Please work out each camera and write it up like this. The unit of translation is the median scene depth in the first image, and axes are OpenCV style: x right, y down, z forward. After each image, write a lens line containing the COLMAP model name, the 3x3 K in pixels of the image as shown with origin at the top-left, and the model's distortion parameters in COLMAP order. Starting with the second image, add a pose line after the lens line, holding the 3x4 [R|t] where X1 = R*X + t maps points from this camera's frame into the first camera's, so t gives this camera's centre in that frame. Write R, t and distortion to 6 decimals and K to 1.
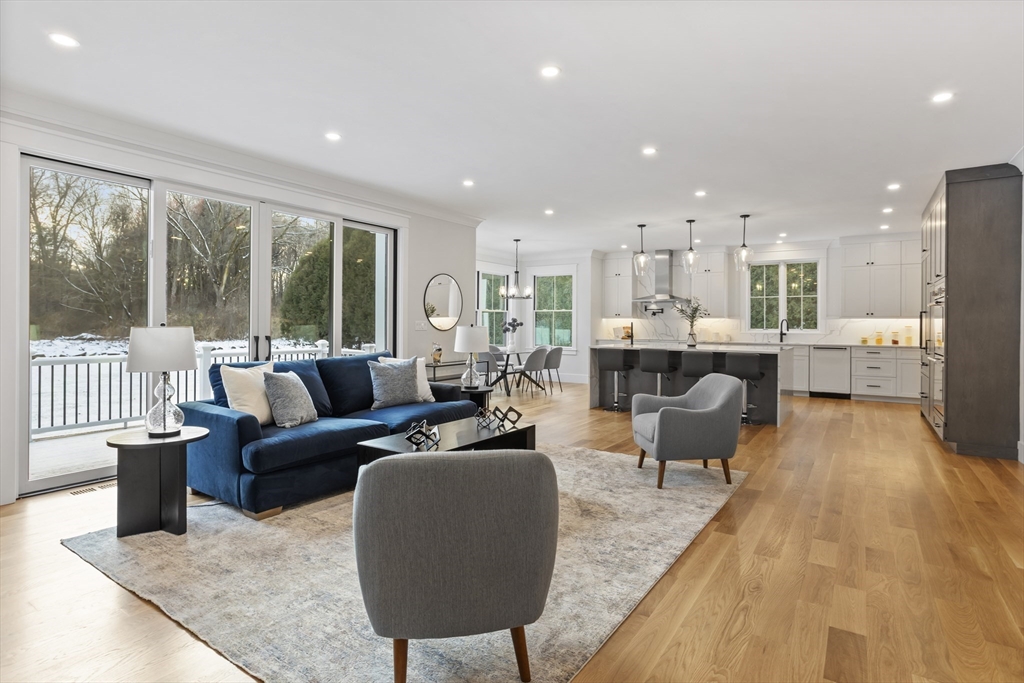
lens RADIAL K [[538.7, 0, 508.4], [0, 538.7, 321.7], [0, 0, 1]] dist [-0.042350, 0.001221]
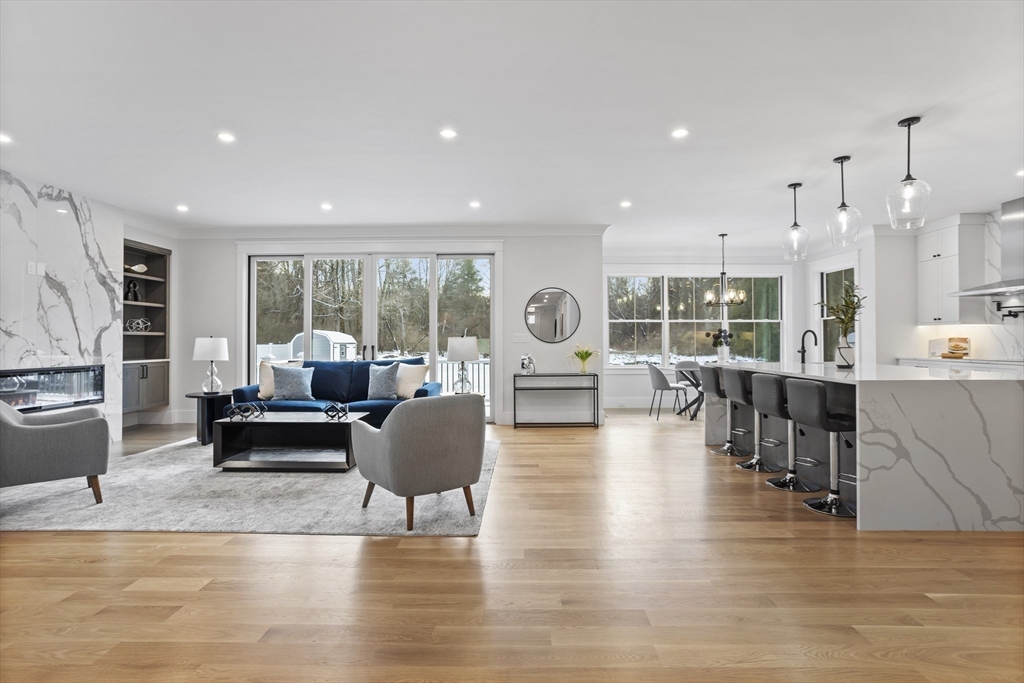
lens RADIAL K [[502.8, 0, 509.3], [0, 502.8, 337.3], [0, 0, 1]] dist [-0.065883, 0.042770]
pose [[0.541026, -0.012820, -0.840908, 0.477513], [0.009168, 0.999914, -0.009345, 0.010574], [0.840956, -0.002654, 0.541097, 0.307647]]
